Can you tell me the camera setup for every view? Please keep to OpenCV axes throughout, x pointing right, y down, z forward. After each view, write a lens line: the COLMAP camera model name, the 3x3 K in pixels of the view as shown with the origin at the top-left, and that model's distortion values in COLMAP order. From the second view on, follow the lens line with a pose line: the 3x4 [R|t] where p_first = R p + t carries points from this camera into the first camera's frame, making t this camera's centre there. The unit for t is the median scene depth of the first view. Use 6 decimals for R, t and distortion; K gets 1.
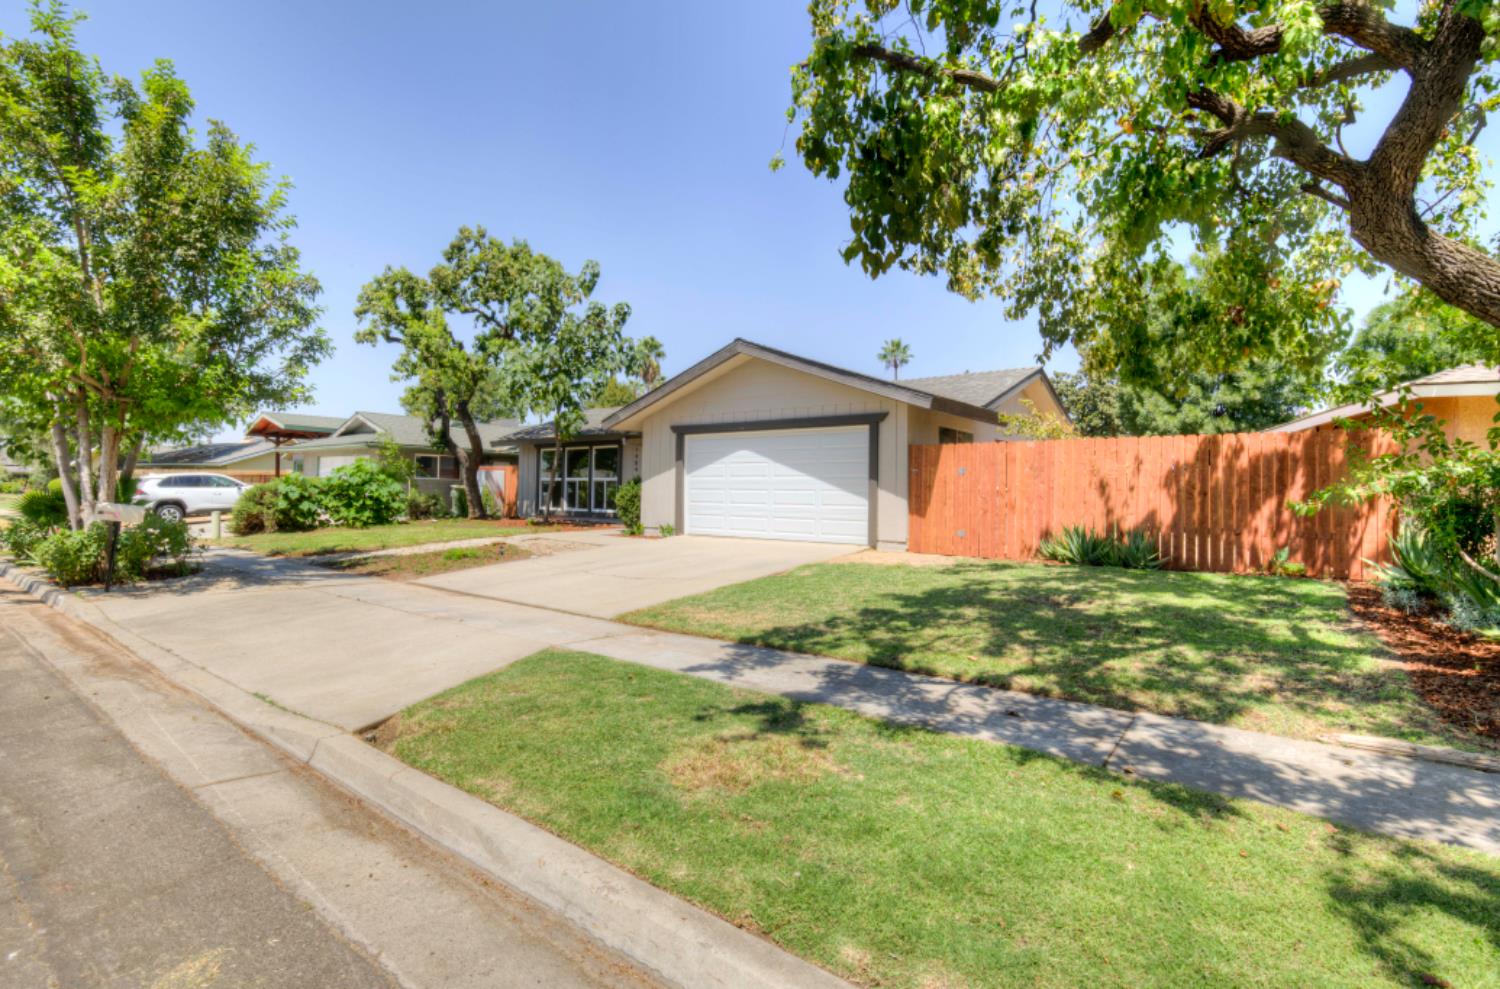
lens RADIAL K [[709.8, 0, 751.3], [0, 709.8, 486.5], [0, 0, 1]] dist [0.002864, 0.000283]
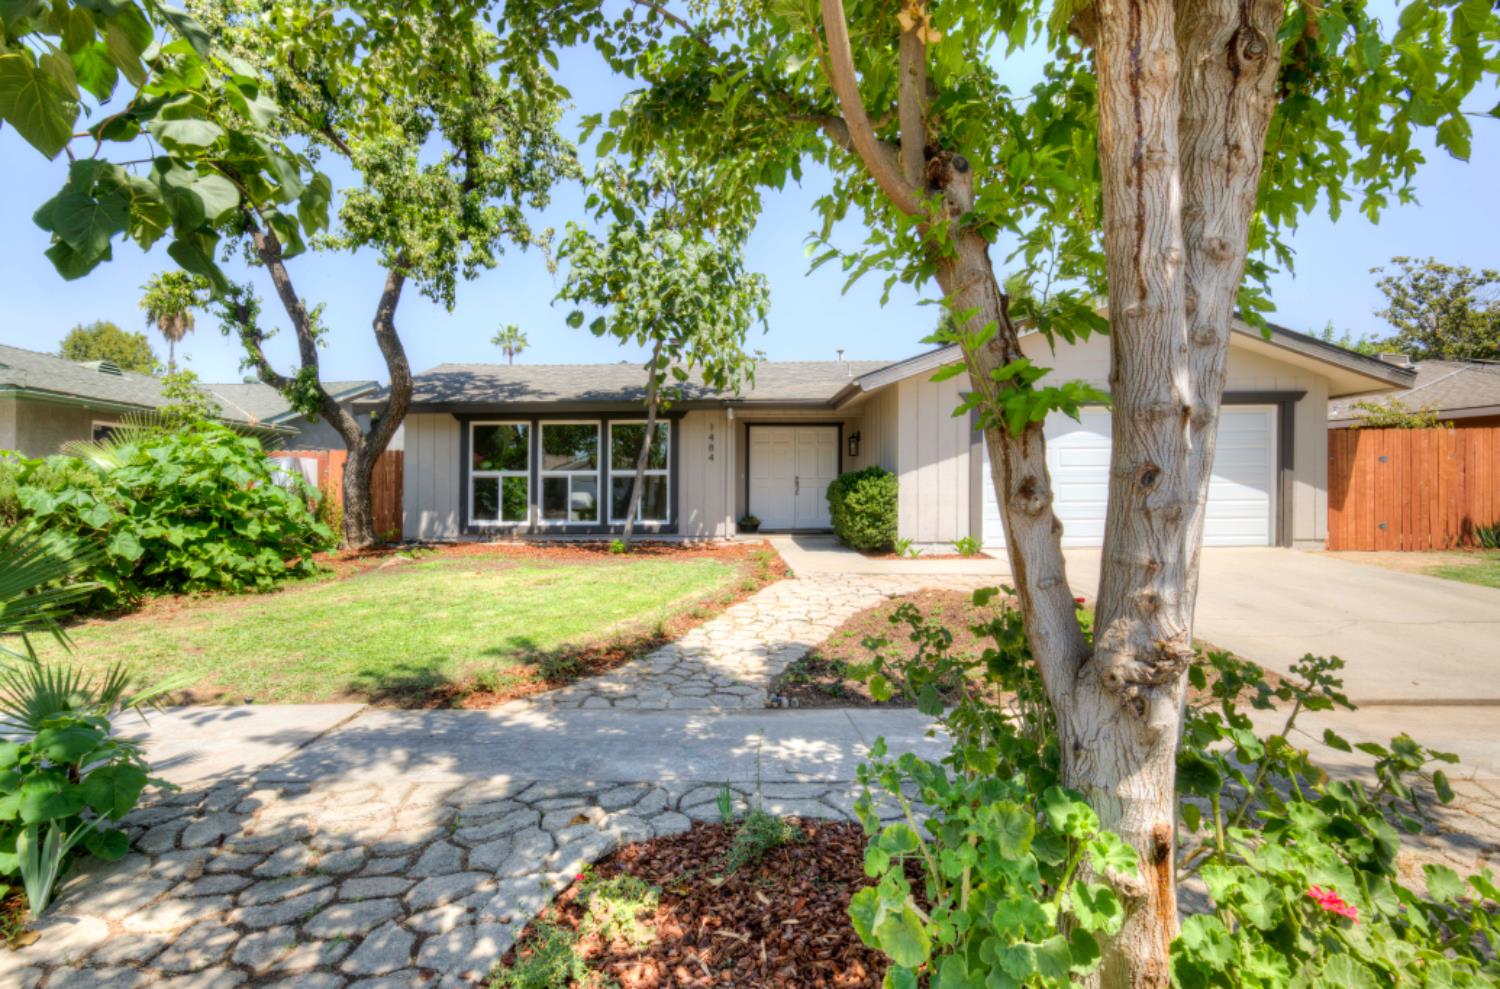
lens RADIAL K [[675.3, 0, 723.7], [0, 675.3, 497.4], [0, 0, 1]] dist [-0.004519, 0.002031]
pose [[0.788686, -0.024796, 0.614295, -0.703201], [0.011440, 0.999605, 0.025661, -0.003587], [-0.614689, -0.013211, 0.788659, 0.637935]]
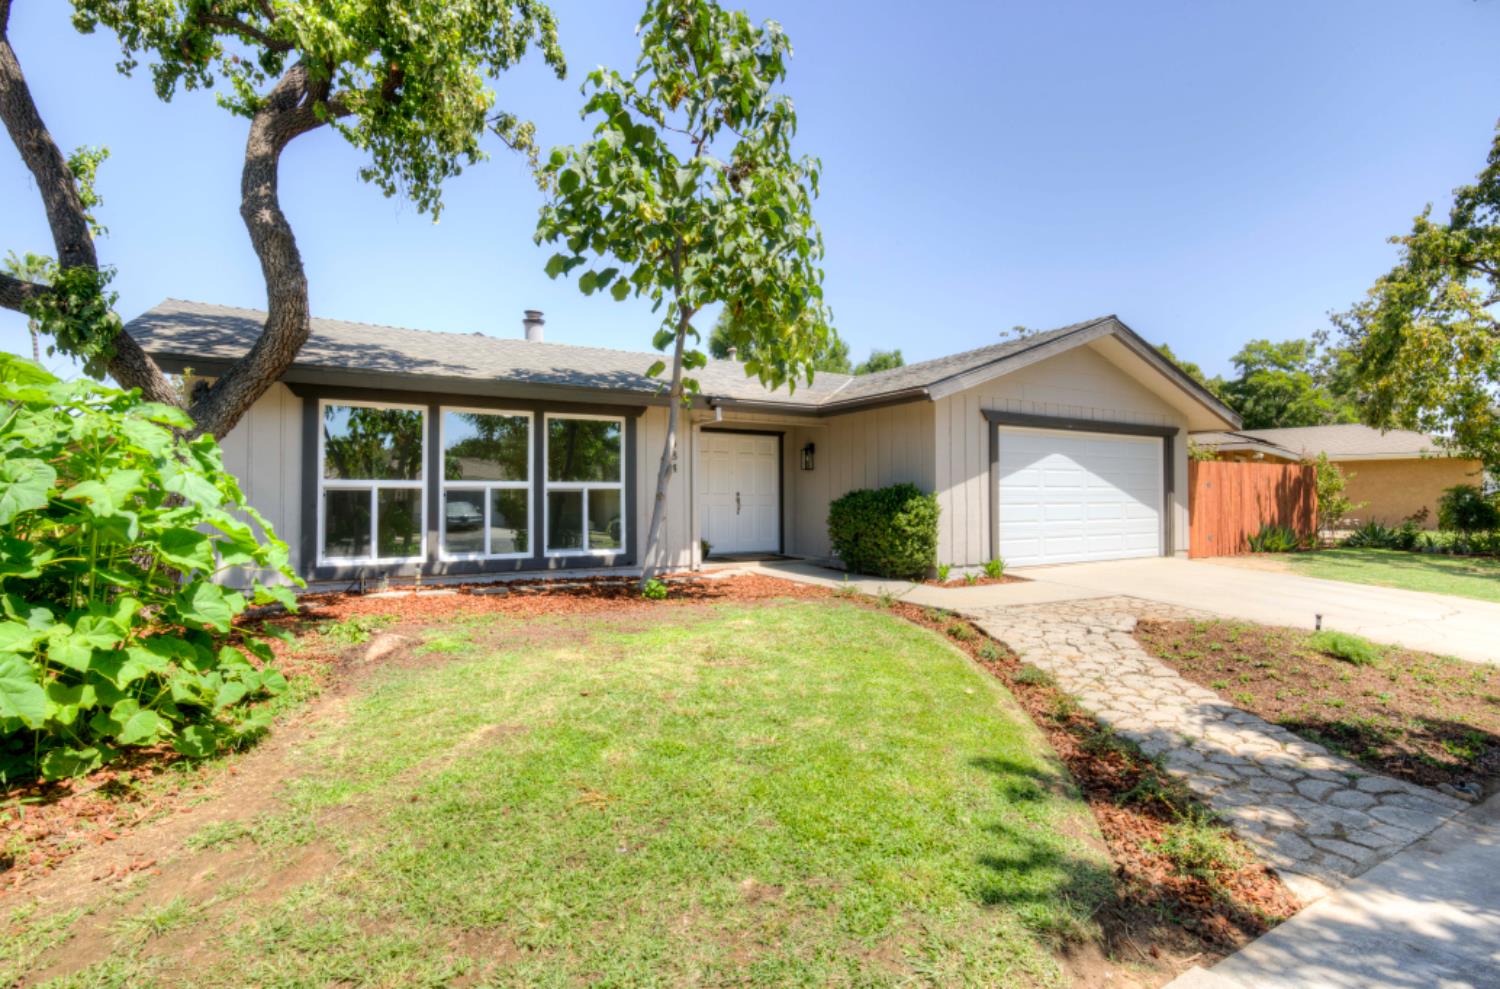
lens RADIAL K [[709.8, 0, 749.7], [0, 709.8, 499.8], [0, 0, 1]] dist [0.002864, 0.000283]
pose [[0.363074, -0.013726, 0.931659, -0.822653], [-0.001888, 0.999879, 0.015467, -0.010871], [-0.931758, -0.007374, 0.363004, 0.978414]]
